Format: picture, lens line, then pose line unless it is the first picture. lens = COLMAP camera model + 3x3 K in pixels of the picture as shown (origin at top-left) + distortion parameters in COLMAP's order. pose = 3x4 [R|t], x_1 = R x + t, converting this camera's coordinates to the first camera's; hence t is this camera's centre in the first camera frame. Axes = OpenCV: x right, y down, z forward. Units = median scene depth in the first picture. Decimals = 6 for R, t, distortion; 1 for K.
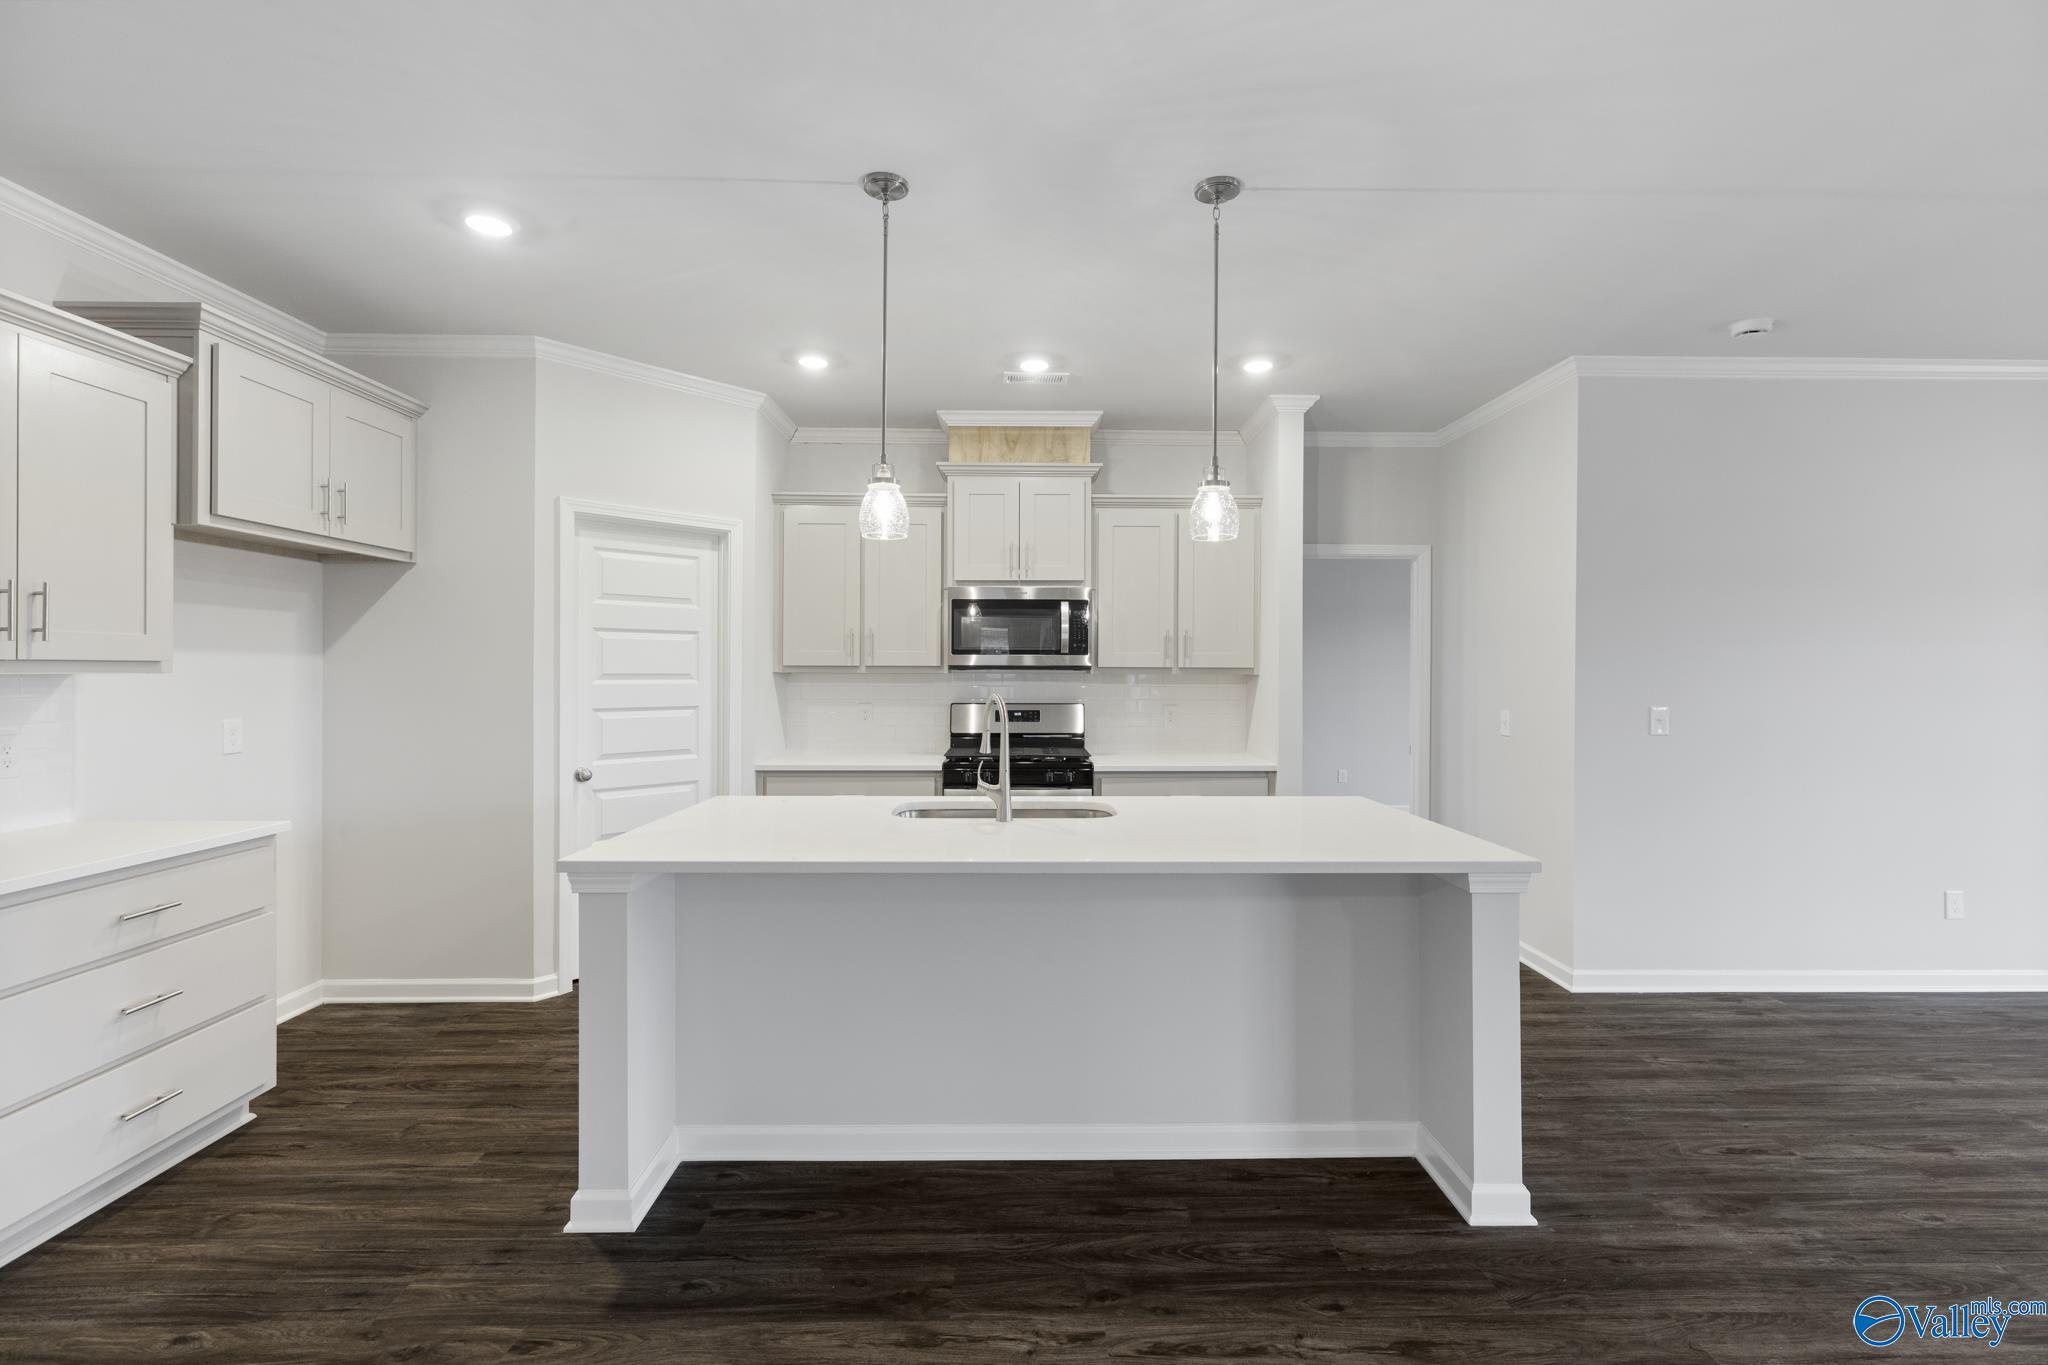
lens RADIAL K [[906.3, 0, 1026.2], [0, 906.3, 673.3], [0, 0, 1]] dist [-0.000417, -0.000116]
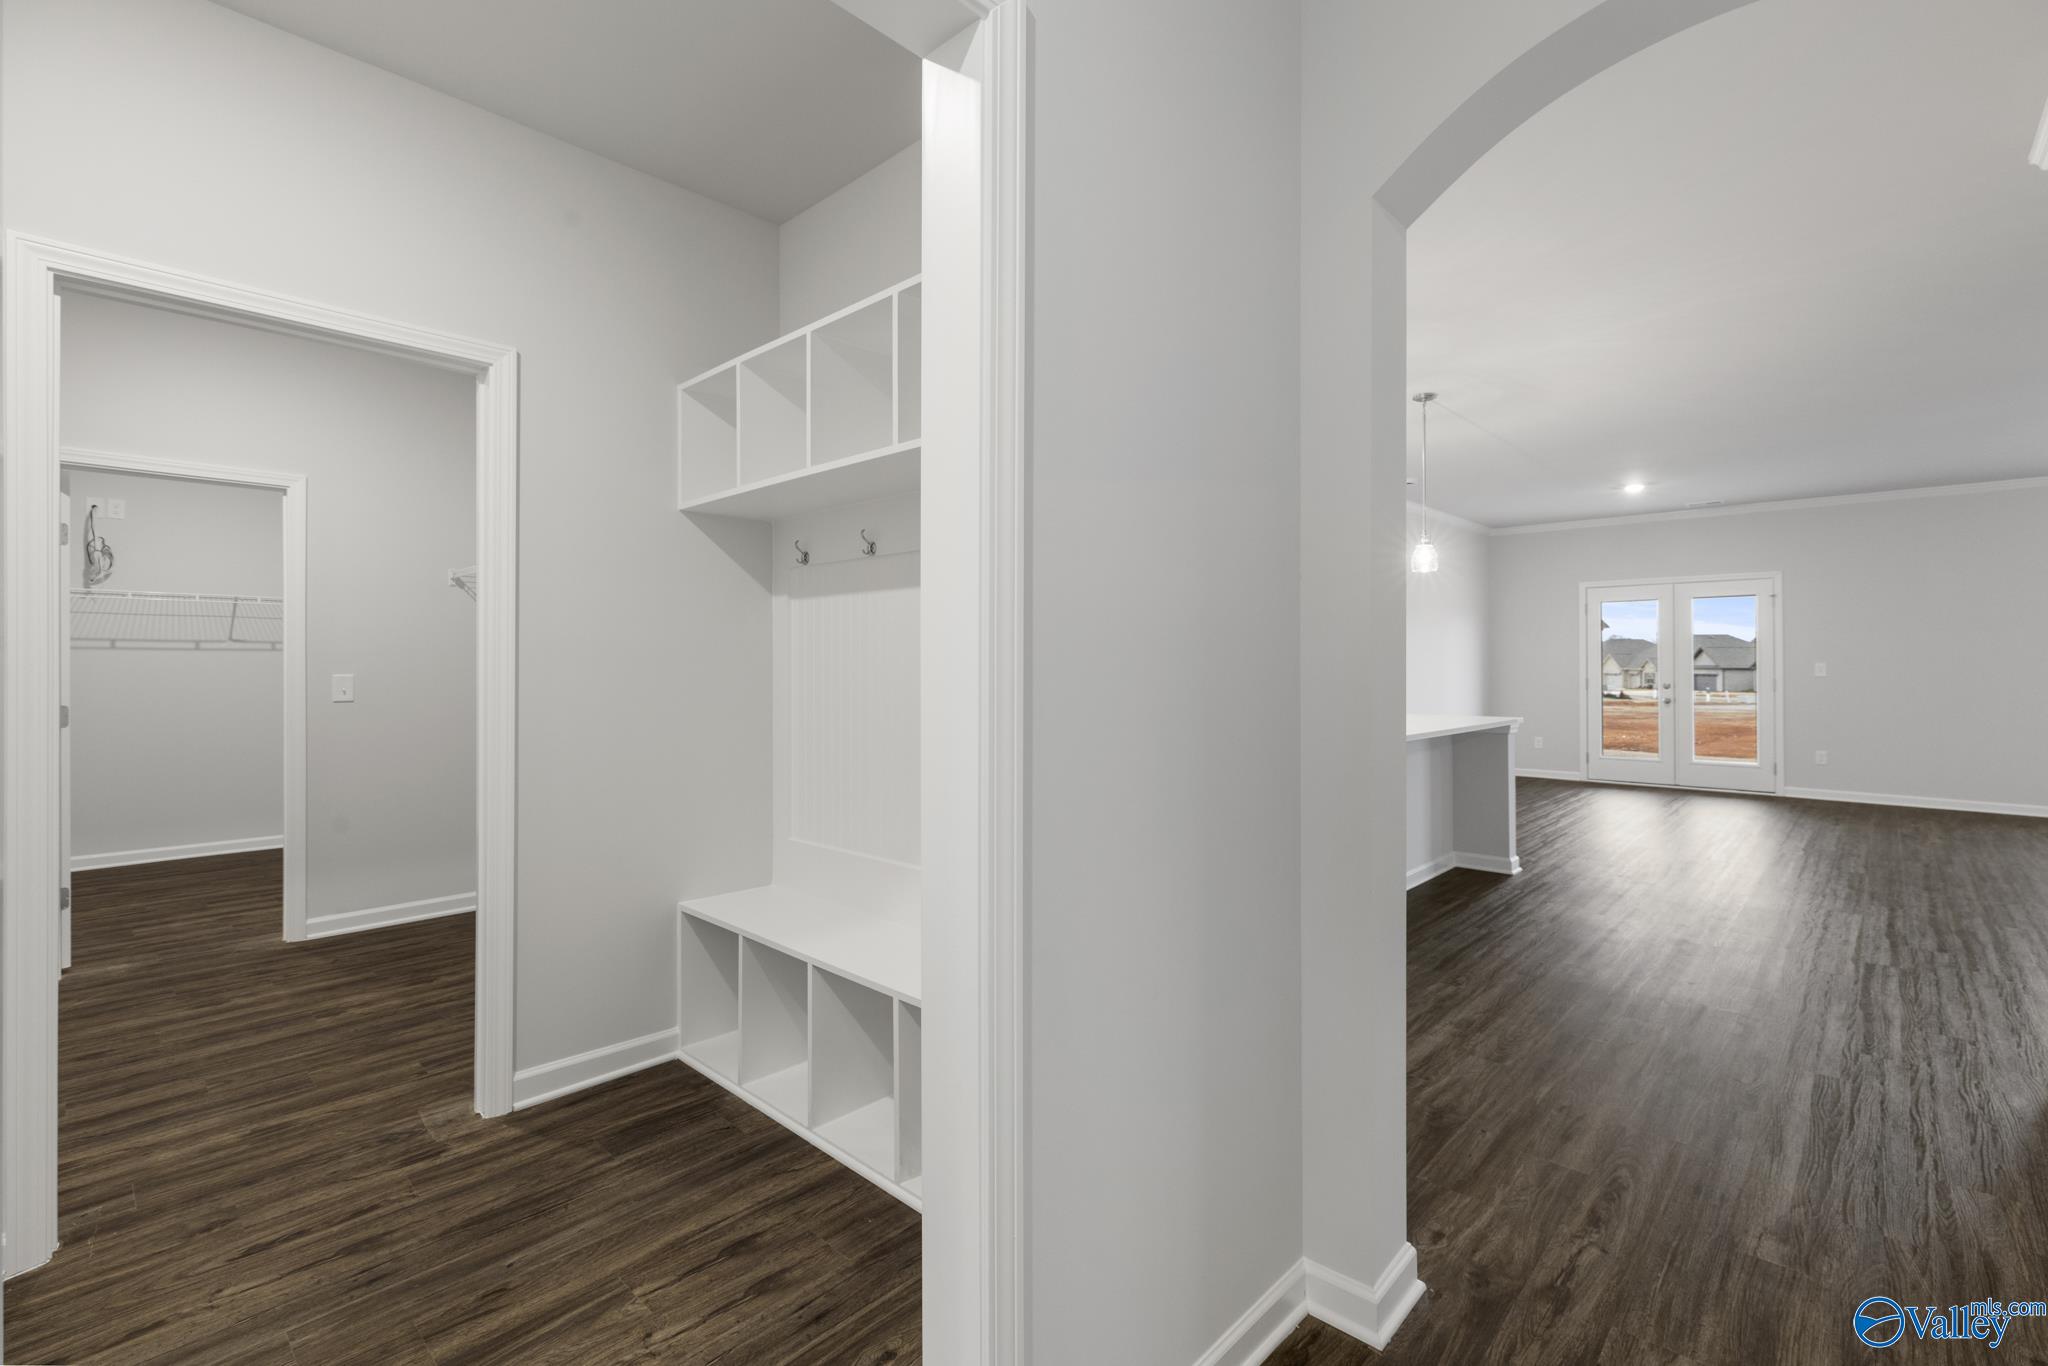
lens RADIAL K [[906.0, 0, 1025.0], [0, 906.0, 667.6], [0, 0, 1]] dist [-0.000935, 0.000076]
pose [[0.703883, -0.007565, 0.710276, -1.018580], [0.006206, 0.999971, 0.004500, 0.027186], [-0.710289, 0.001241, 0.703909, 0.123878]]
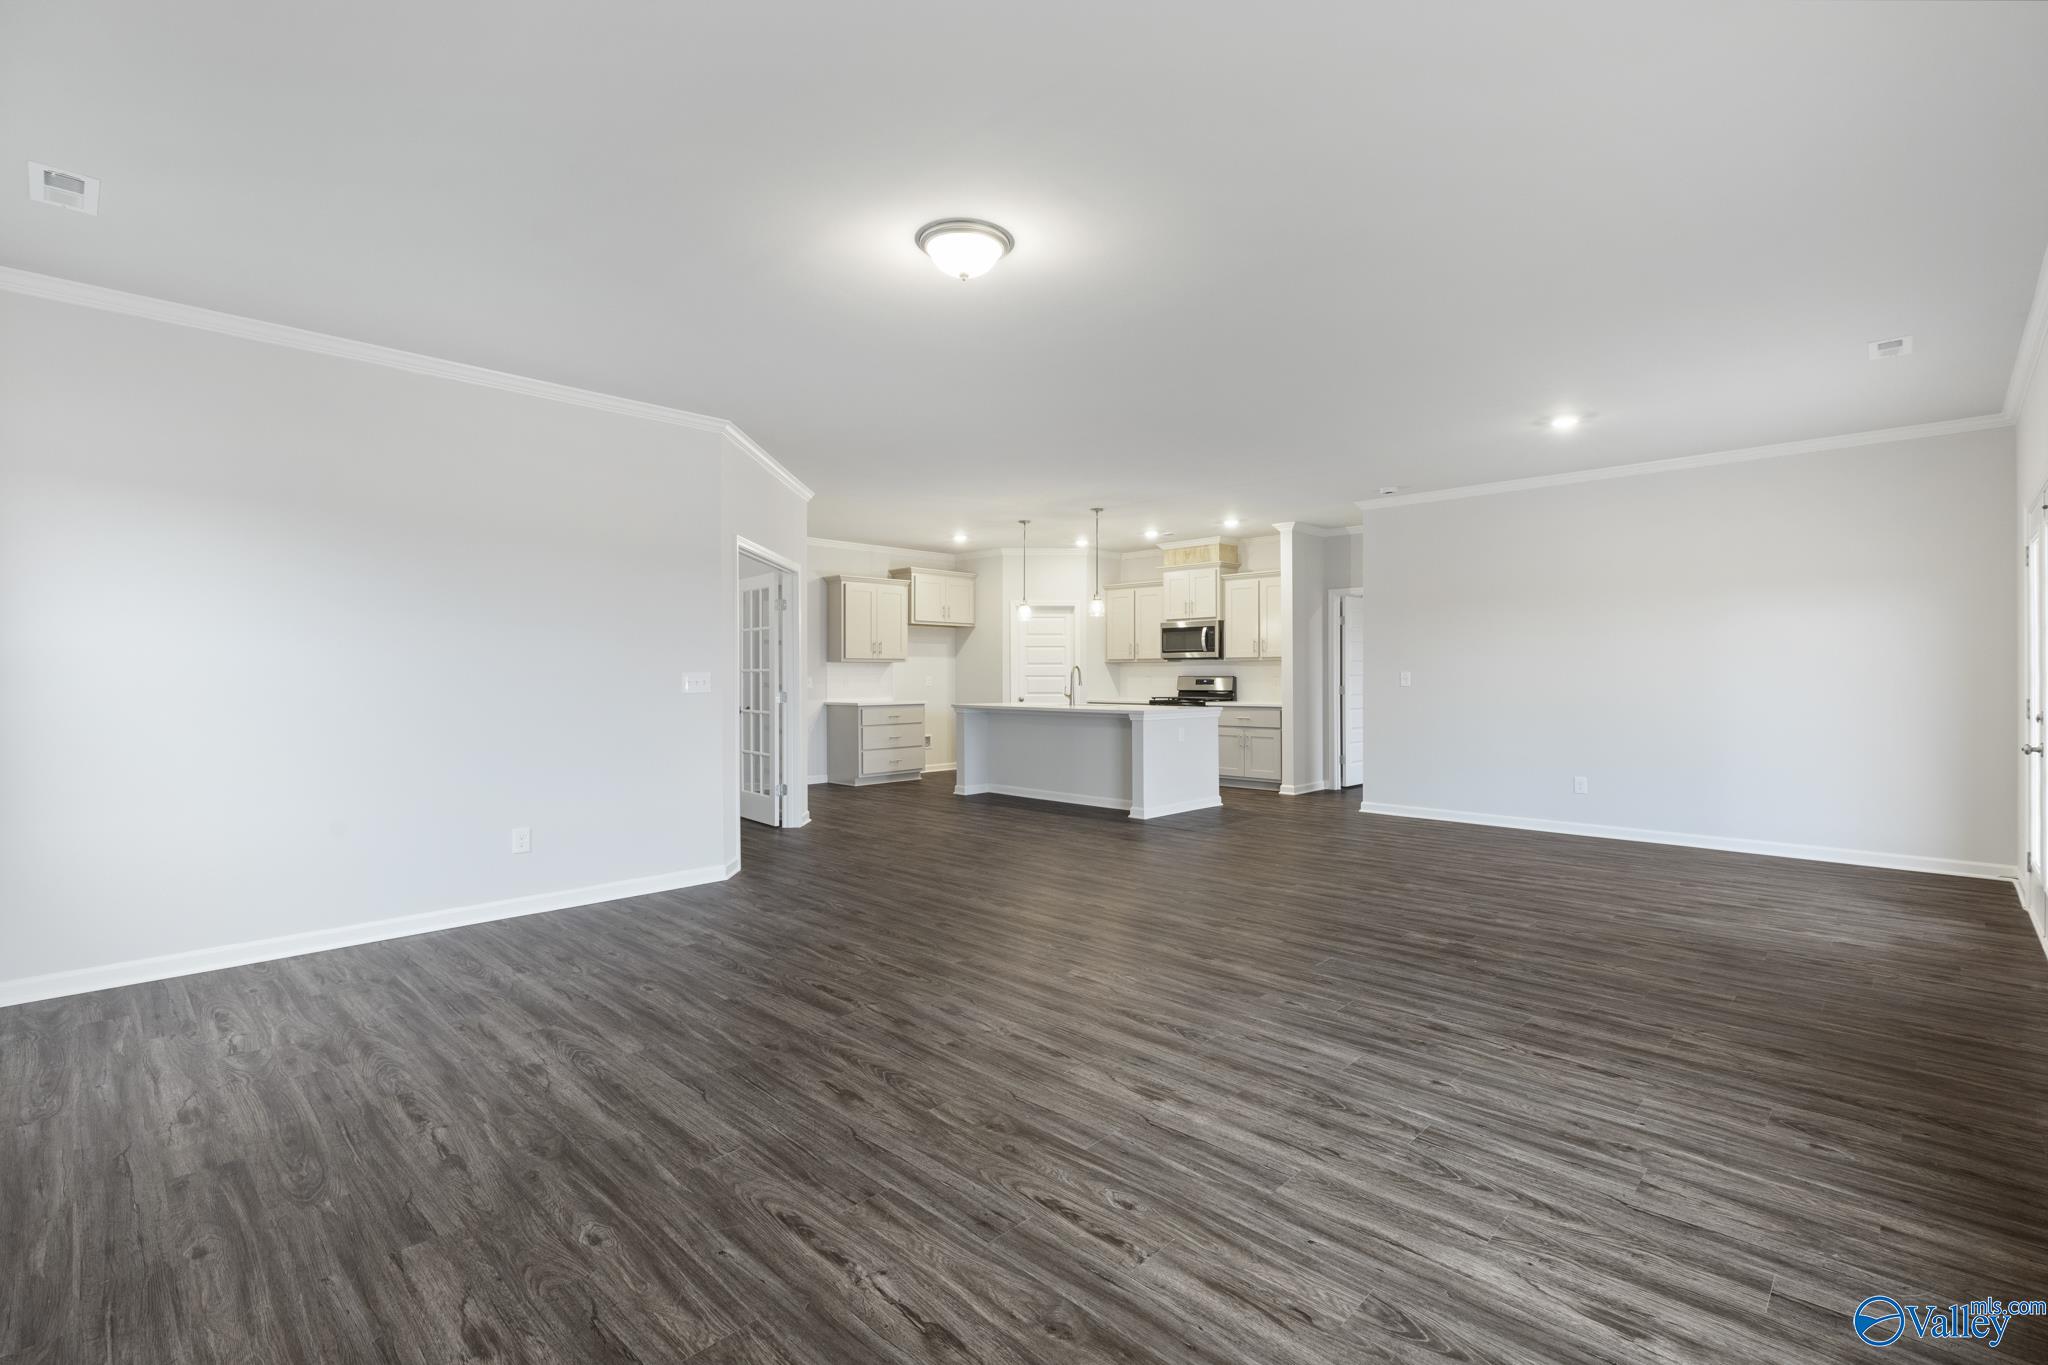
lens RADIAL K [[925.7, 0, 1034.1], [0, 925.7, 690.8], [0, 0, 1]] dist [0.001607, 0.000310]
pose [[0.710363, 0.010952, -0.703751, 1.338806], [0.001785, 0.999848, 0.017361, 0.032636], [0.703834, -0.013589, 0.710235, -0.858292]]
